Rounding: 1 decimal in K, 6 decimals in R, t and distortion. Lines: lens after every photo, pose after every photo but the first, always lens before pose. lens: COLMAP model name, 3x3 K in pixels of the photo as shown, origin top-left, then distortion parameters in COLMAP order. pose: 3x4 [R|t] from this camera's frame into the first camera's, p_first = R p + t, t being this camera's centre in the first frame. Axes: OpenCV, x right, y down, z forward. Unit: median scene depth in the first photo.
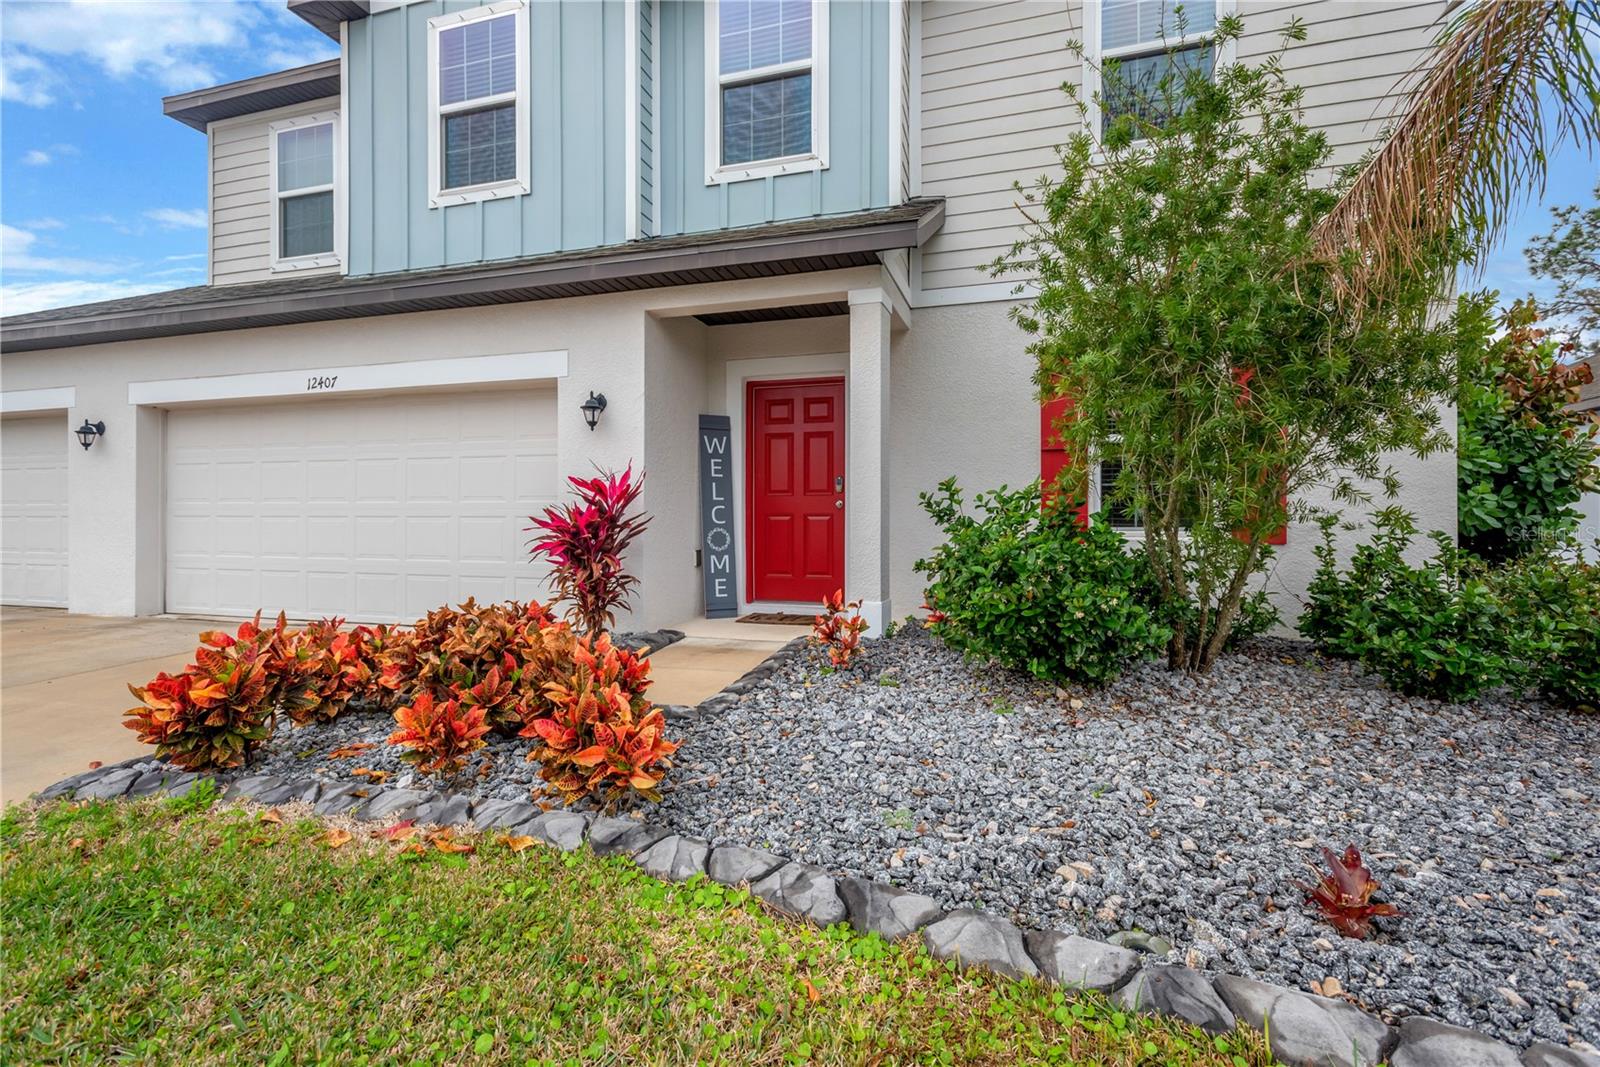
lens RADIAL K [[750.1, 0, 802.3], [0, 750.1, 536.6], [0, 0, 1]] dist [0.021835, -0.010933]
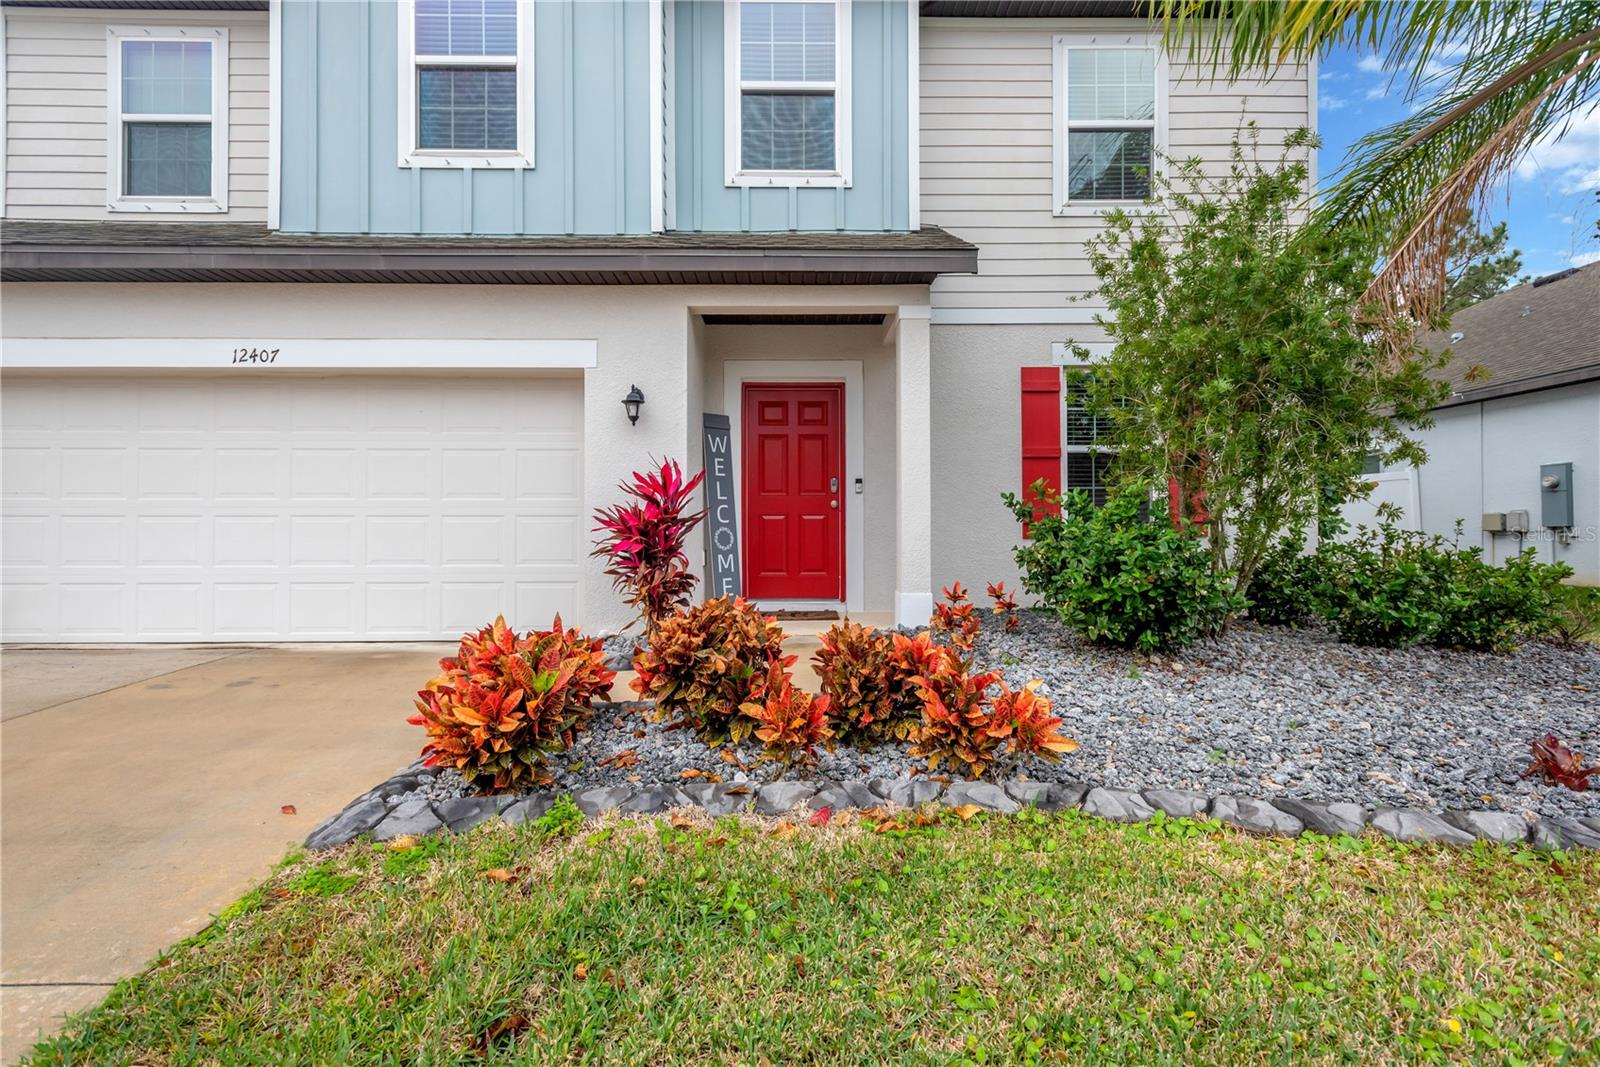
lens RADIAL K [[750.9, 0, 800.0], [0, 750.9, 533.5], [0, 0, 1]] dist [0.016906, -0.005939]
pose [[0.949358, -0.007167, 0.314114, -0.353899], [0.010081, 0.999920, -0.007656, 0.006052], [-0.314034, 0.010435, 0.949354, 0.019116]]
